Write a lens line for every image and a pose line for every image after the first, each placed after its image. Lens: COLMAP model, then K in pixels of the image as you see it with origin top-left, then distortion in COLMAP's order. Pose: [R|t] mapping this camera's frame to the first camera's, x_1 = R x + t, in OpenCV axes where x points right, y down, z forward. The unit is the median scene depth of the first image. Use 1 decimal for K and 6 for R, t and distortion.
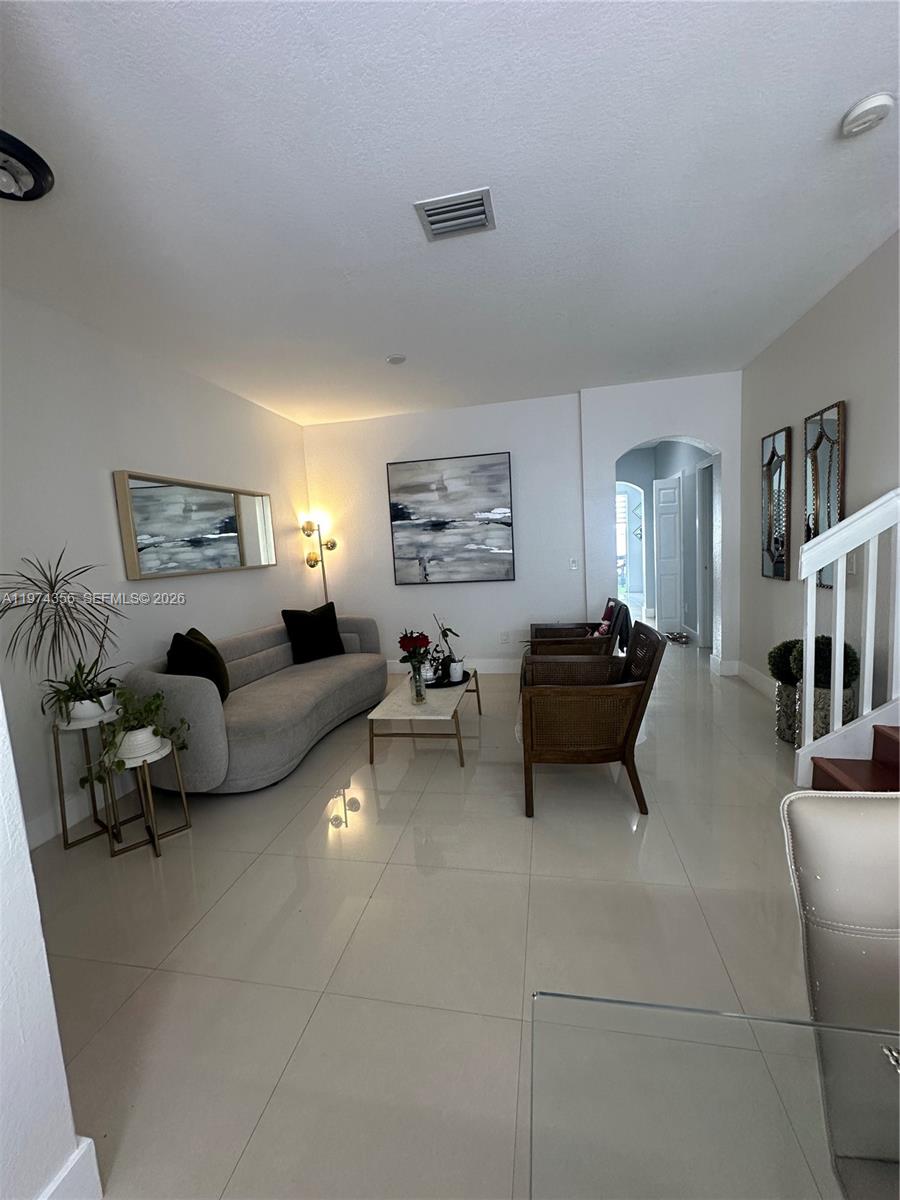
lens RADIAL K [[482.3, 0, 455.3], [0, 482.3, 600.4], [0, 0, 1]] dist [0.005932, 0.000537]
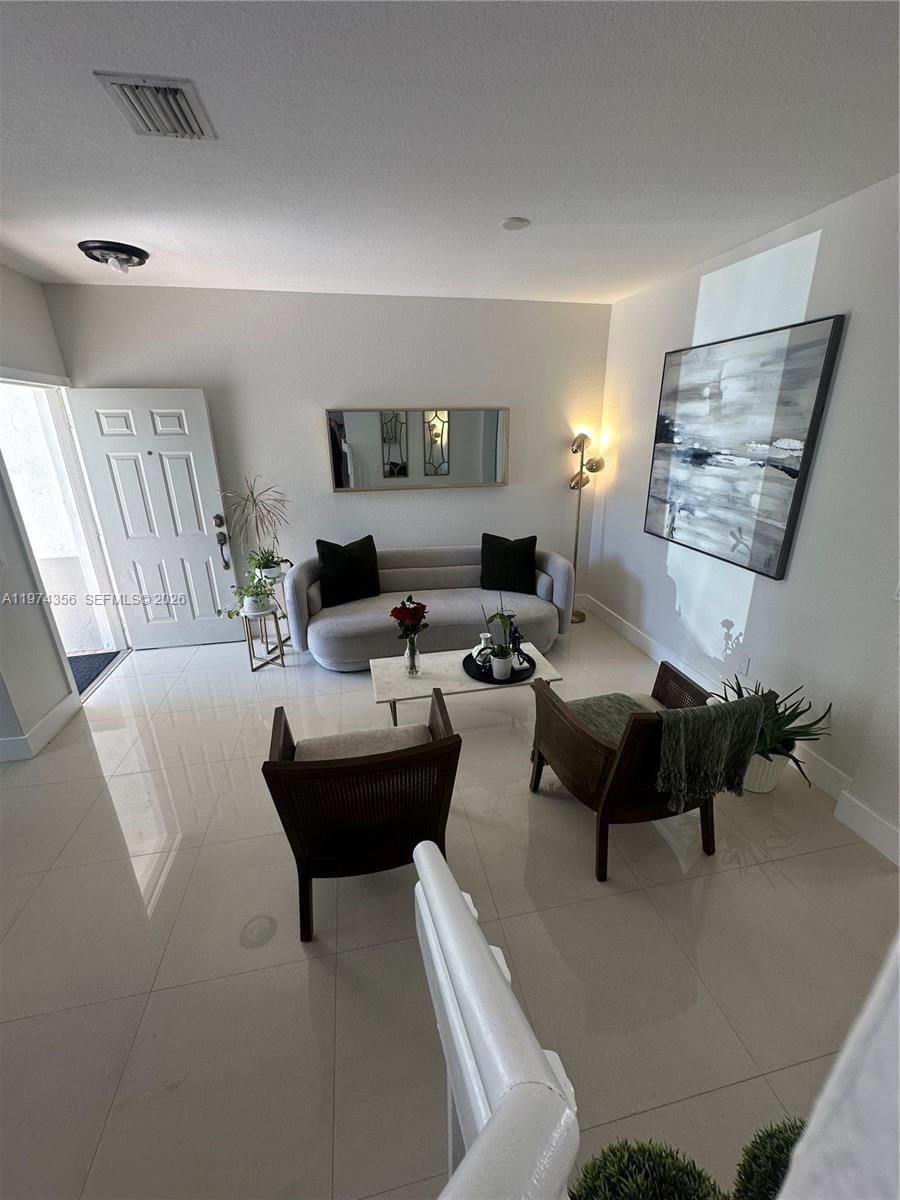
lens RADIAL K [[482.3, 0, 457.6], [0, 482.3, 599.2], [0, 0, 1]] dist [0.005932, 0.000537]
pose [[0.400690, 0.365271, -0.840253, 0.437542], [-0.121531, 0.930178, 0.346409, -0.163554], [0.908118, -0.036686, 0.417105, 0.443802]]
